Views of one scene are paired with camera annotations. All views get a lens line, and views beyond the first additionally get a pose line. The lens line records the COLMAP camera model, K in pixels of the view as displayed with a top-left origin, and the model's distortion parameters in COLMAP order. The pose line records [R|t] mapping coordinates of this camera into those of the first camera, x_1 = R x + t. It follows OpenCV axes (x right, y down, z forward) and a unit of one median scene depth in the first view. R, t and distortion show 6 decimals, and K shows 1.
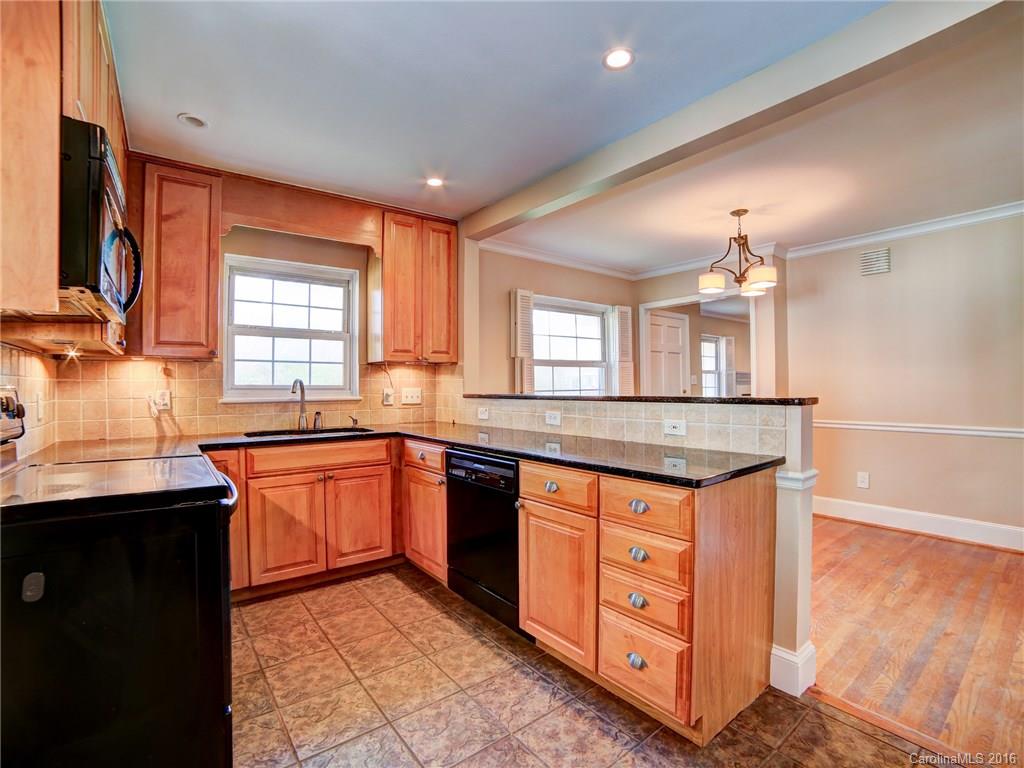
lens RADIAL K [[487.0, 0, 492.9], [0, 487.0, 376.7], [0, 0, 1]] dist [-0.064209, 0.009000]
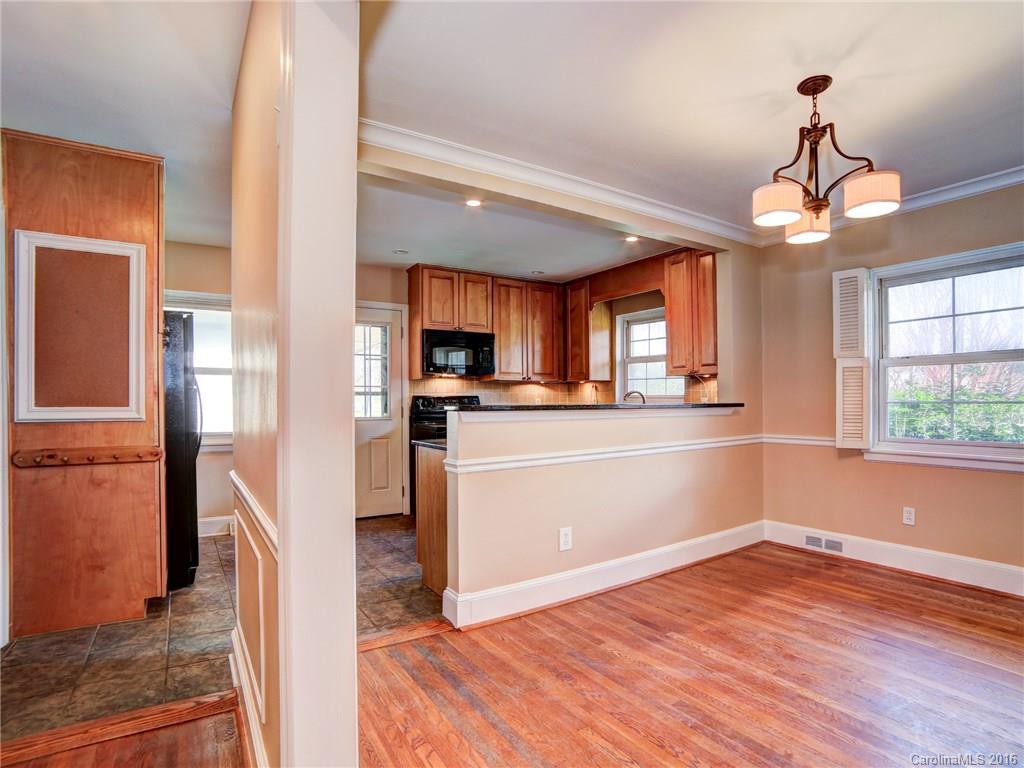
lens RADIAL K [[525.3, 0, 513.0], [0, 525.3, 396.8], [0, 0, 1]] dist [-0.059302, -0.000359]
pose [[-0.069129, 0.002573, -0.997604, 1.346093], [0.018758, 0.999823, 0.001279, 0.014397], [0.997431, -0.018625, -0.069165, 0.800149]]
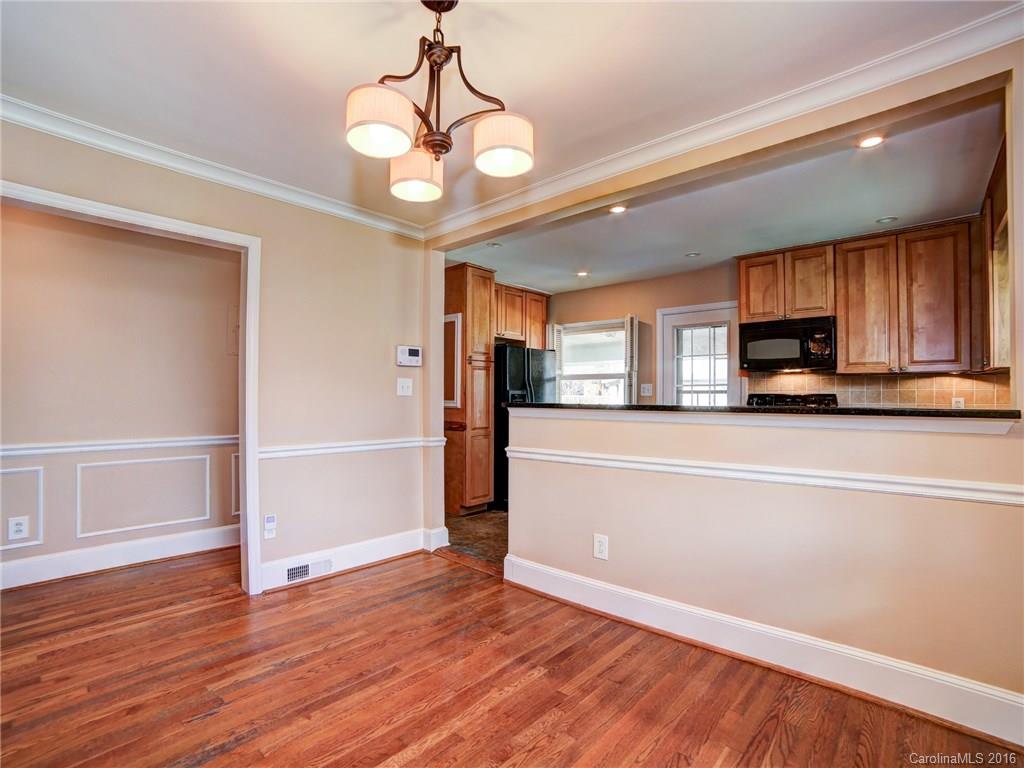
lens RADIAL K [[475.6, 0, 511.5], [0, 475.6, 378.3], [0, 0, 1]] dist [-0.048714, 0.000768]
pose [[-0.978615, -0.006860, -0.205585, 0.652785], [0.002917, 0.998880, -0.047215, 0.025728], [0.205678, -0.046805, -0.977500, 1.672660]]
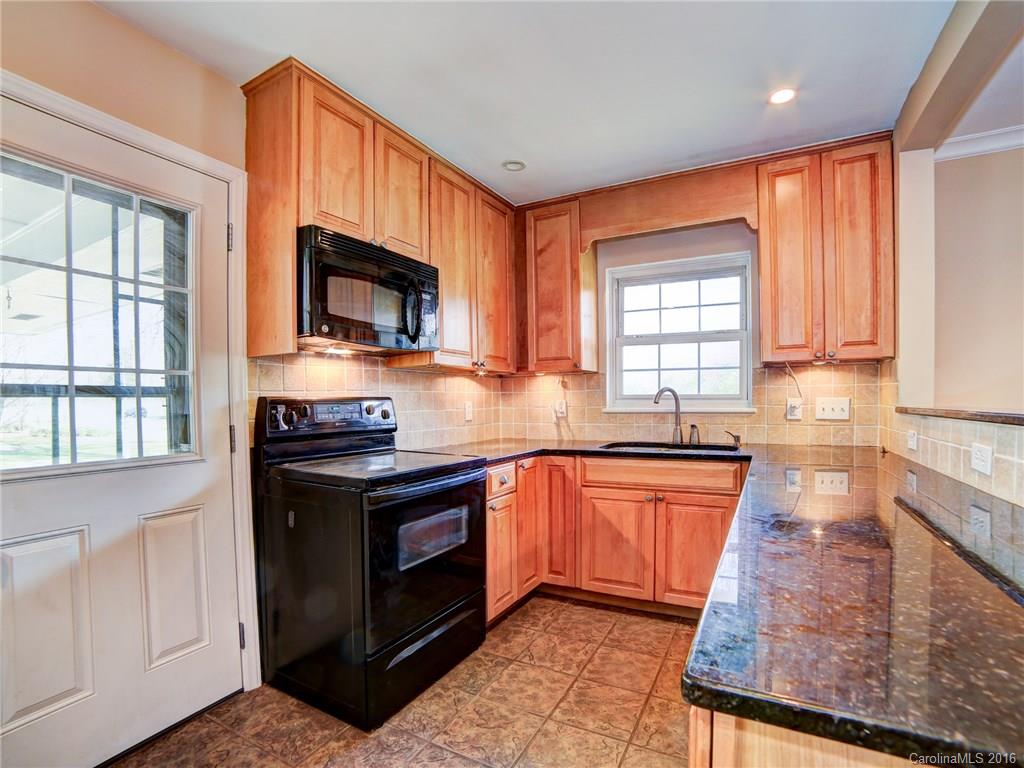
lens RADIAL K [[487.0, 0, 512.4], [0, 487.0, 406.7], [0, 0, 1]] dist [-0.064209, 0.009000]
pose [[0.431873, 0.013889, -0.901827, 0.324821], [0.022004, 0.999422, 0.025930, 0.010891], [0.901666, -0.031042, 0.431318, 0.364711]]
